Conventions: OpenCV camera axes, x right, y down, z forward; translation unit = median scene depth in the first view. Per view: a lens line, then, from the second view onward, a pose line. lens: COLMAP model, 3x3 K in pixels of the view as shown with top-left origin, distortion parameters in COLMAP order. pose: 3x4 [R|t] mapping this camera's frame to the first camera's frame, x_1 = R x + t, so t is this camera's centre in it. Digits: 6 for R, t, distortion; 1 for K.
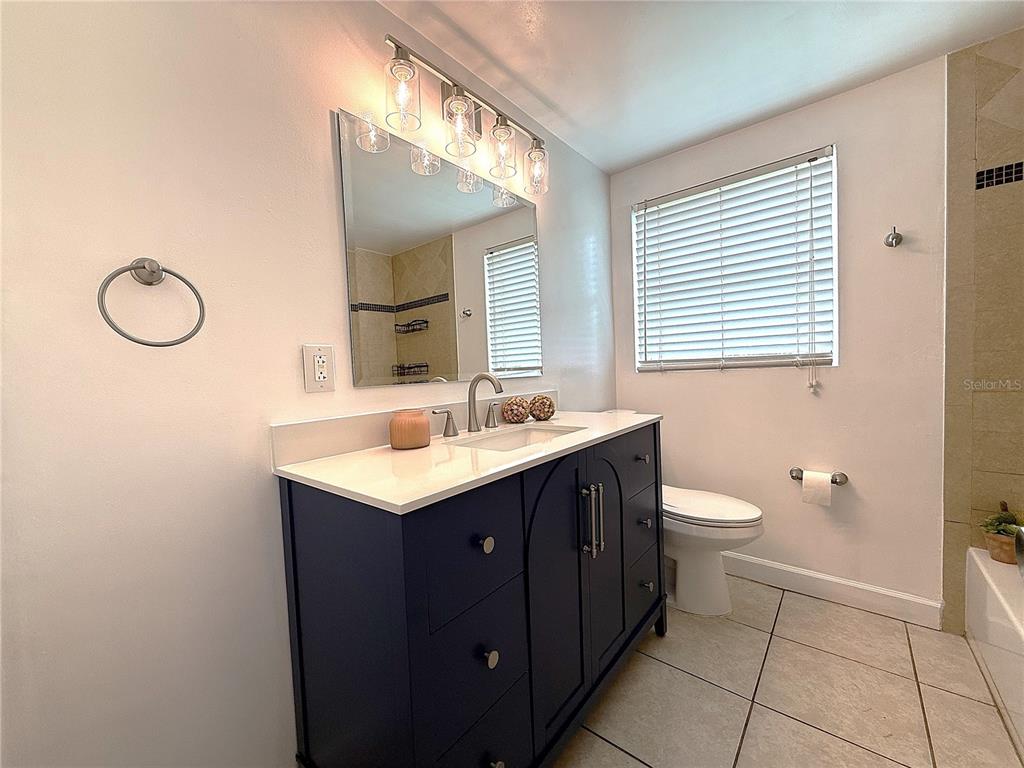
lens RADIAL K [[407.4, 0, 510.5], [0, 407.4, 387.9], [0, 0, 1]] dist [-0.002121, -0.000248]
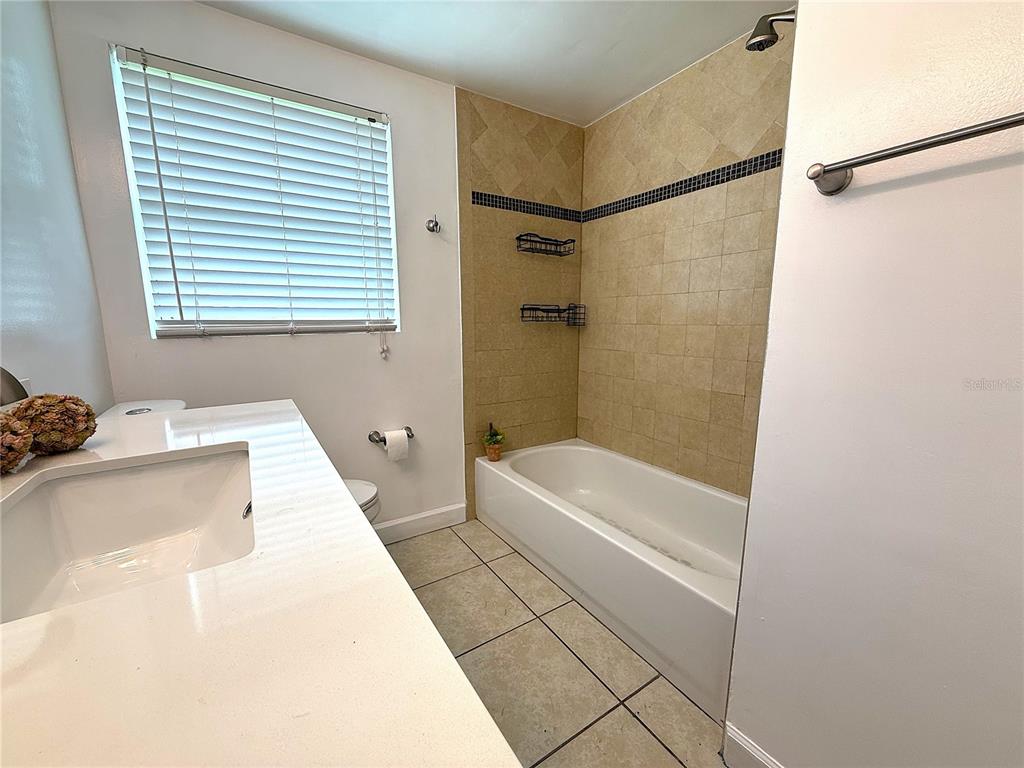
lens RADIAL K [[407.4, 0, 510.5], [0, 407.4, 387.9], [0, 0, 1]] dist [-0.002121, -0.000248]
pose [[0.305343, -0.119277, 0.944743, -0.161413], [0.036644, 0.992861, 0.113508, -0.017933], [-0.951537, -0.000040, 0.307534, 0.380548]]
